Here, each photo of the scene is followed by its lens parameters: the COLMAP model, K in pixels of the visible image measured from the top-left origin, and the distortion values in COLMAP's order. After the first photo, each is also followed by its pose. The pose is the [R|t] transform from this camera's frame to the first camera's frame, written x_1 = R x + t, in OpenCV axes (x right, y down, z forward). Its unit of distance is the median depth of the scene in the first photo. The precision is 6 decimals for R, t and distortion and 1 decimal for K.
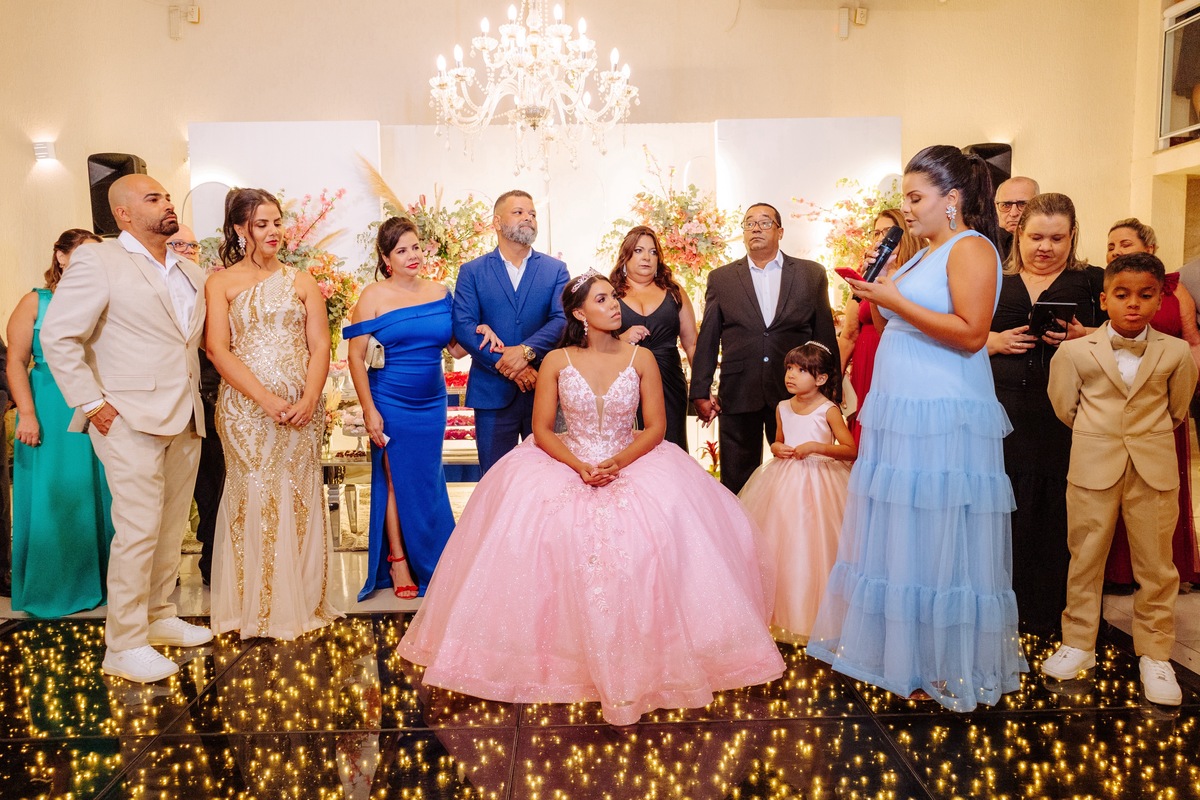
lens RADIAL K [[812.8, 0, 600.0], [0, 812.8, 400.0], [0, 0, 1]] dist [-0.014806, -0.001911]
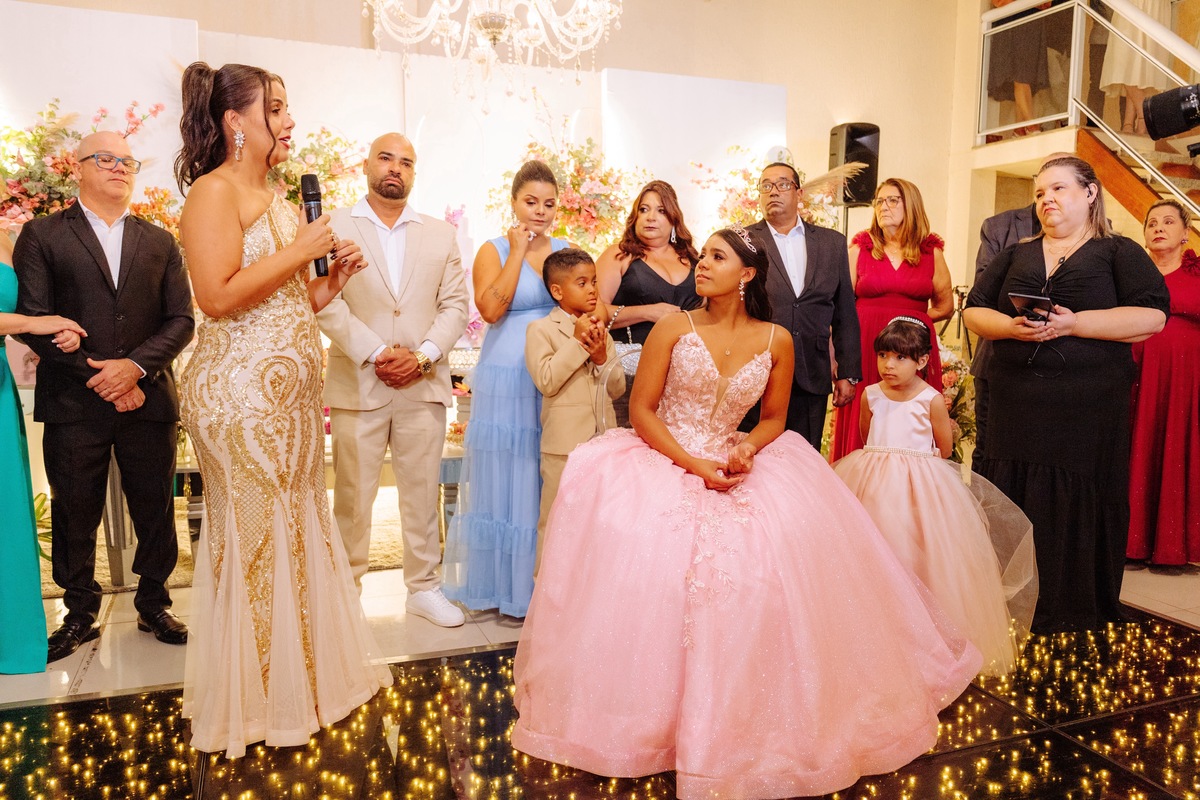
lens RADIAL K [[854.7, 0, 600.0], [0, 854.7, 400.0], [0, 0, 1]] dist [-0.024272, -0.000891]
pose [[0.945705, -0.011184, 0.324833, -0.182173], [0.003253, 0.999683, 0.024948, -0.002497], [-0.325009, -0.022537, 0.945442, 0.108817]]
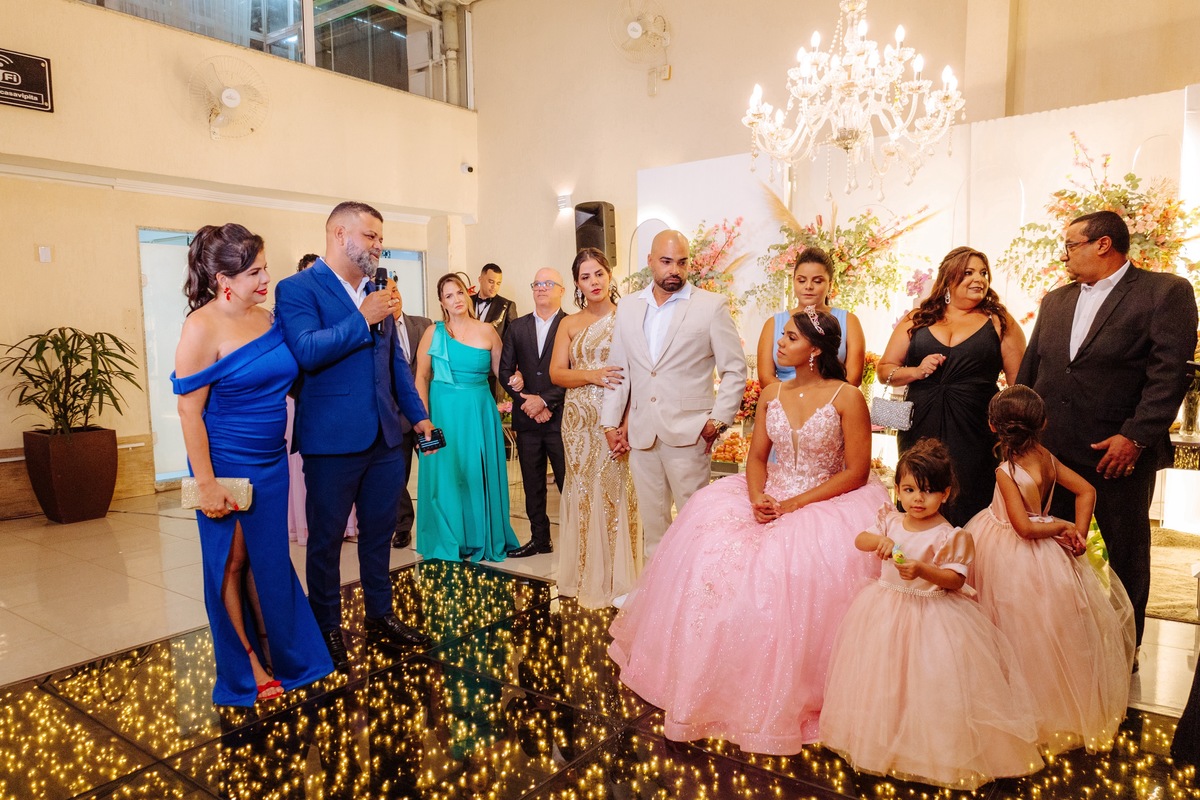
lens RADIAL K [[795.8, 0, 593.7], [0, 795.8, 417.8], [0, 0, 1]] dist [-0.017517, -0.002850]
pose [[0.785033, 0.064888, -0.616046, 0.194115], [-0.051487, 0.997892, 0.039497, -0.023477], [0.617310, 0.000711, 0.786719, 0.040036]]
